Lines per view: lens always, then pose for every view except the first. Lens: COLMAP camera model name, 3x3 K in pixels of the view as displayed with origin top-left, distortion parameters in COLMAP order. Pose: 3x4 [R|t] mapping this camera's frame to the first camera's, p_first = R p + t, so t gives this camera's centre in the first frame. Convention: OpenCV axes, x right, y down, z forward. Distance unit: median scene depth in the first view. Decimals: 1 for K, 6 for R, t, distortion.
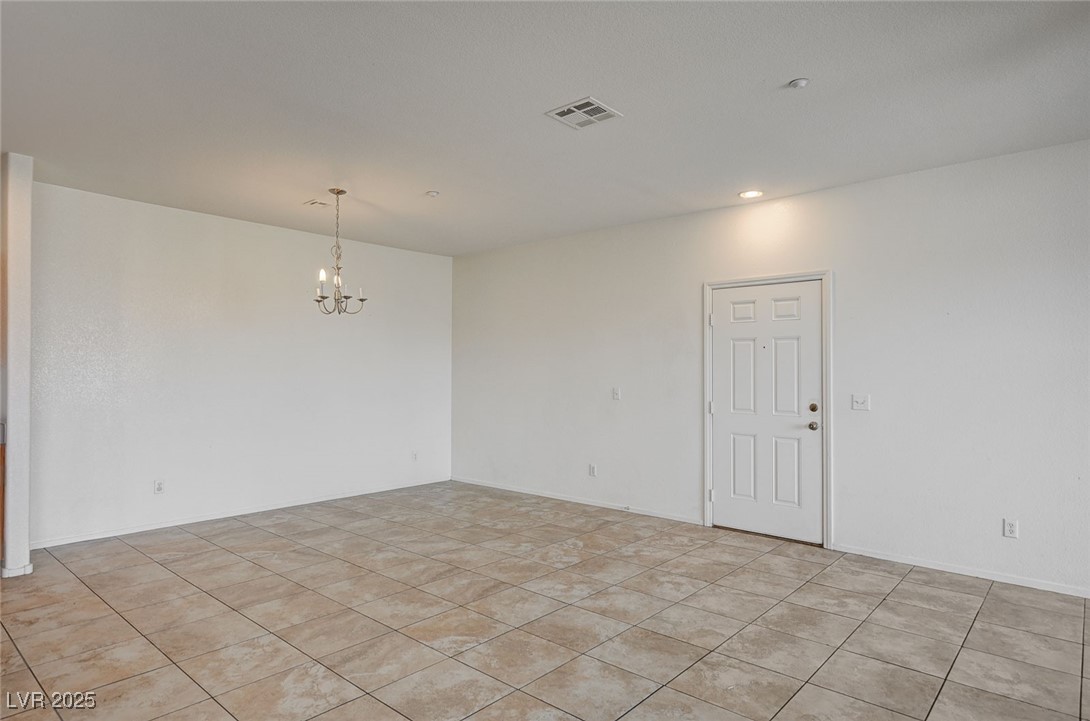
lens RADIAL K [[622.9, 0, 545.0], [0, 622.9, 360.5], [0, 0, 1]] dist [0.001741, 0.000249]
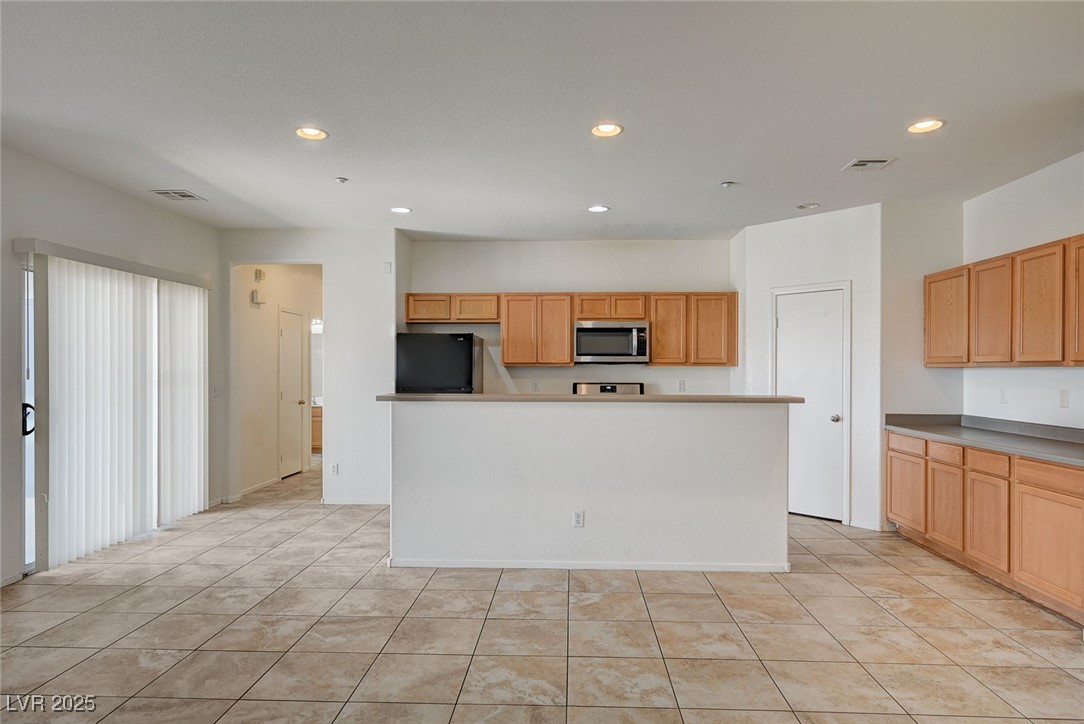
lens RADIAL K [[649.3, 0, 546.6], [0, 649.3, 374.3], [0, 0, 1]] dist [0.004839, 0.002748]
pose [[-0.773109, -0.001361, -0.634272, 0.155995], [0.005998, 0.999937, -0.009456, 0.023523], [0.634245, -0.011115, -0.773052, 1.195552]]
